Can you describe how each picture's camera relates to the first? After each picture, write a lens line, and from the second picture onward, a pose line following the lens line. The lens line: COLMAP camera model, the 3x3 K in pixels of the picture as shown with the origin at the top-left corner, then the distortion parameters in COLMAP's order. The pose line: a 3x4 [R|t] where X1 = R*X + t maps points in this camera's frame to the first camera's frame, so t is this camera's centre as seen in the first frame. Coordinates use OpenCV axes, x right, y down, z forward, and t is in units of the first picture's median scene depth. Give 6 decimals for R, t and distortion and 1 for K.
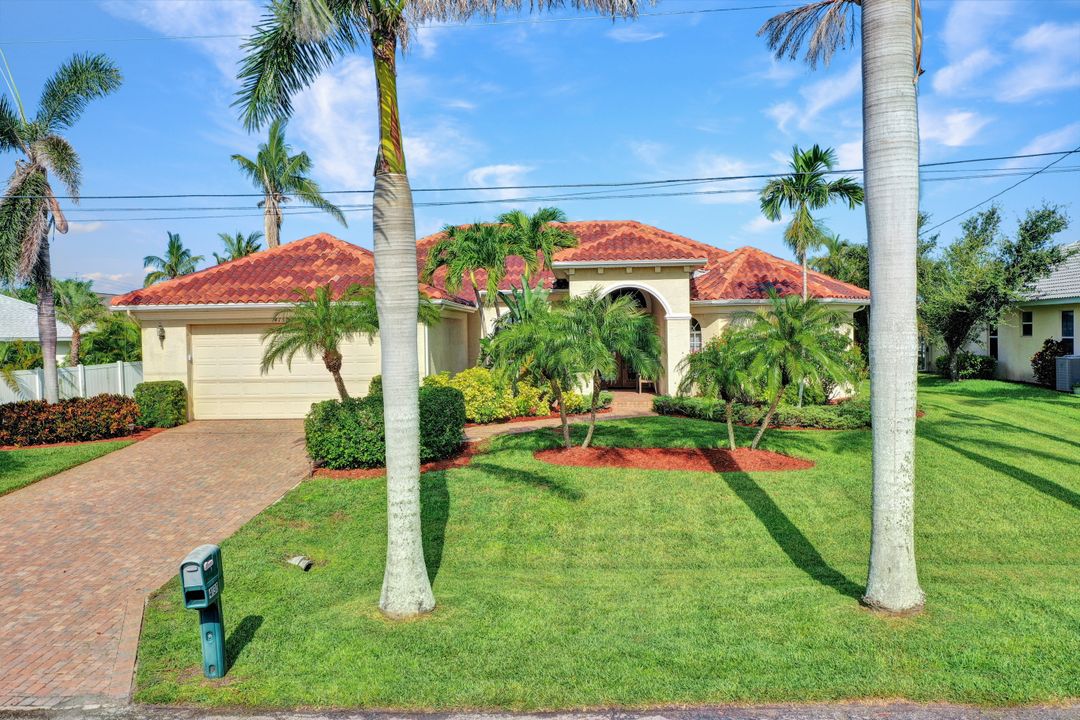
lens RADIAL K [[875.8, 0, 540.0], [0, 875.8, 360.0], [0, 0, 1]] dist [0.003362, -0.003025]
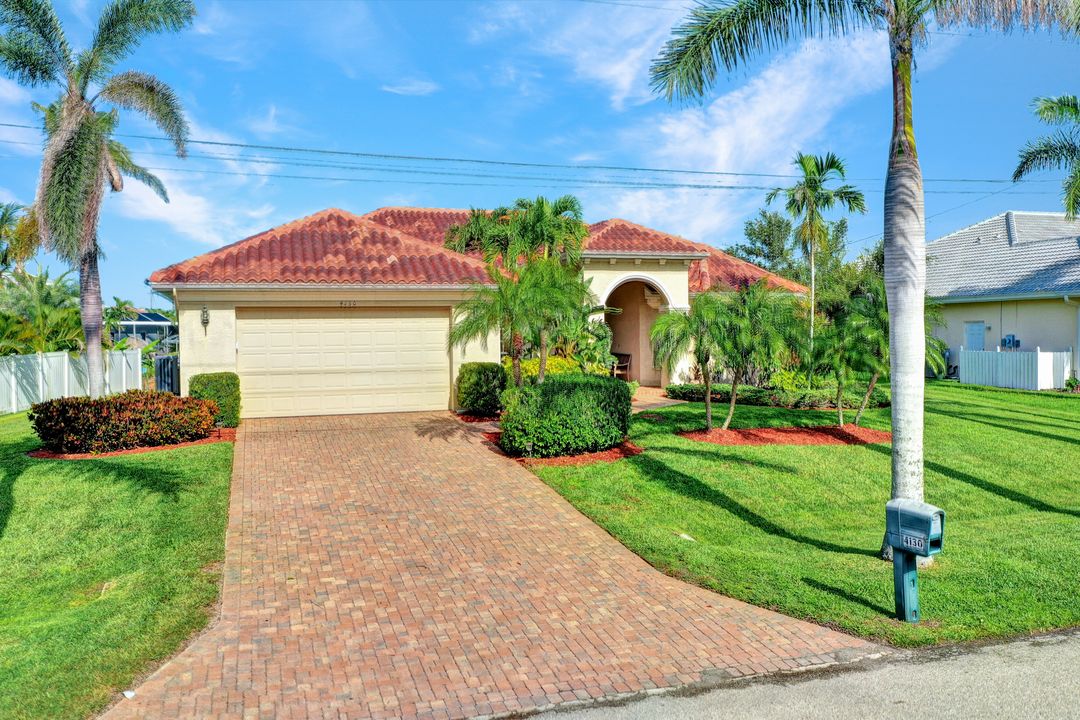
lens RADIAL K [[930.8, 0, 540.0], [0, 930.8, 360.0], [0, 0, 1]] dist [0.001231, -0.000461]
pose [[0.927575, -0.006049, 0.373588, -0.467146], [0.007255, 0.999972, -0.001822, 0.015031], [-0.373567, 0.004401, 0.927593, 0.042418]]
